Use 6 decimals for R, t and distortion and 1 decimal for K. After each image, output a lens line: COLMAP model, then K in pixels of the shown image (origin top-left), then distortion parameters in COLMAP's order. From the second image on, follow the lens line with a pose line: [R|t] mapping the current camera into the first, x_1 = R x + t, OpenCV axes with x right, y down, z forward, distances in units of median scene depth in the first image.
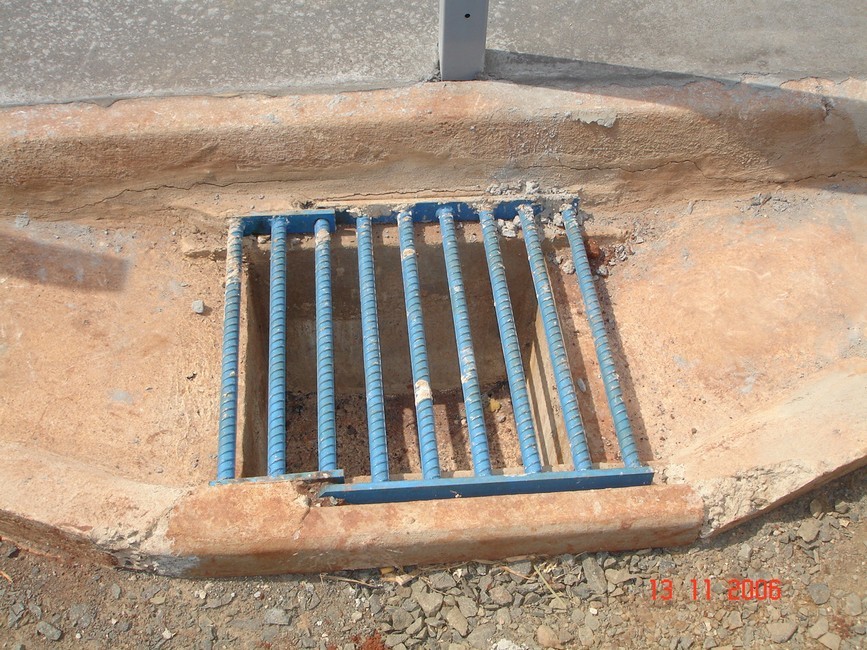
lens RADIAL K [[980.4, 0, 437.5], [0, 980.4, 325.8], [0, 0, 1]] dist [-0.095877, -0.071090]
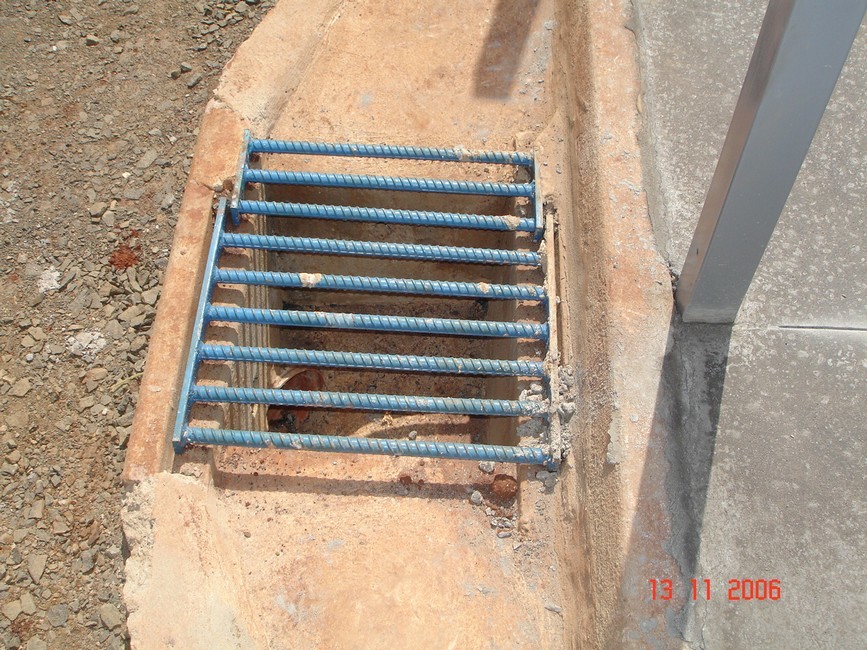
lens RADIAL K [[980.4, 0, 437.5], [0, 980.4, 325.8], [0, 0, 1]] dist [-0.095877, -0.071090]
pose [[-0.126327, 0.818487, -0.560465, 0.552246], [-0.796294, 0.253263, 0.549340, -0.560905], [0.591572, 0.515691, 0.619762, 0.376473]]
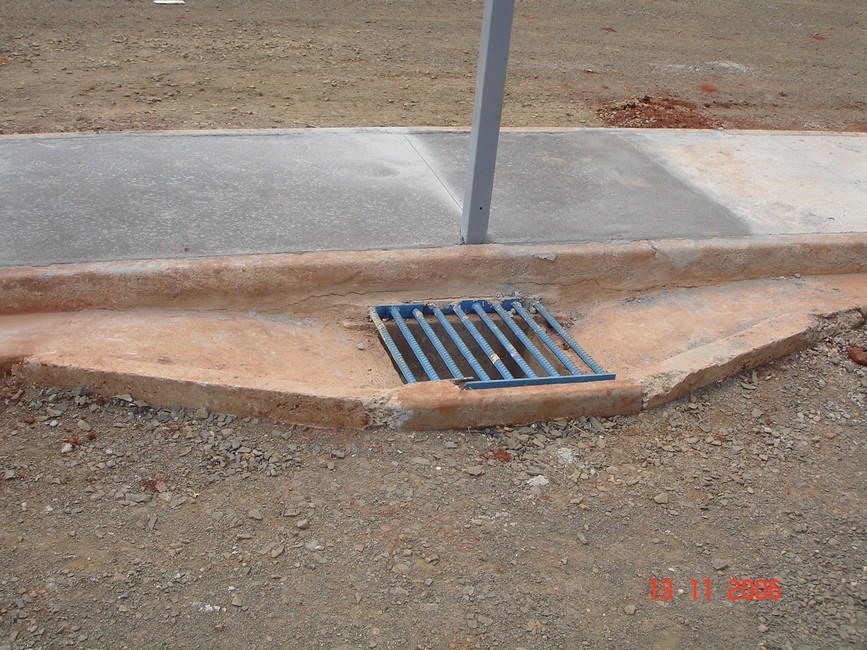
lens RADIAL K [[980.4, 0, 437.5], [0, 980.4, 325.8], [0, 0, 1]] dist [-0.095877, -0.071090]
pose [[0.978917, -0.040275, 0.200249, -0.465678], [0.121419, 0.903092, -0.411924, 0.719166], [-0.164253, 0.427553, 0.888943, -0.691510]]
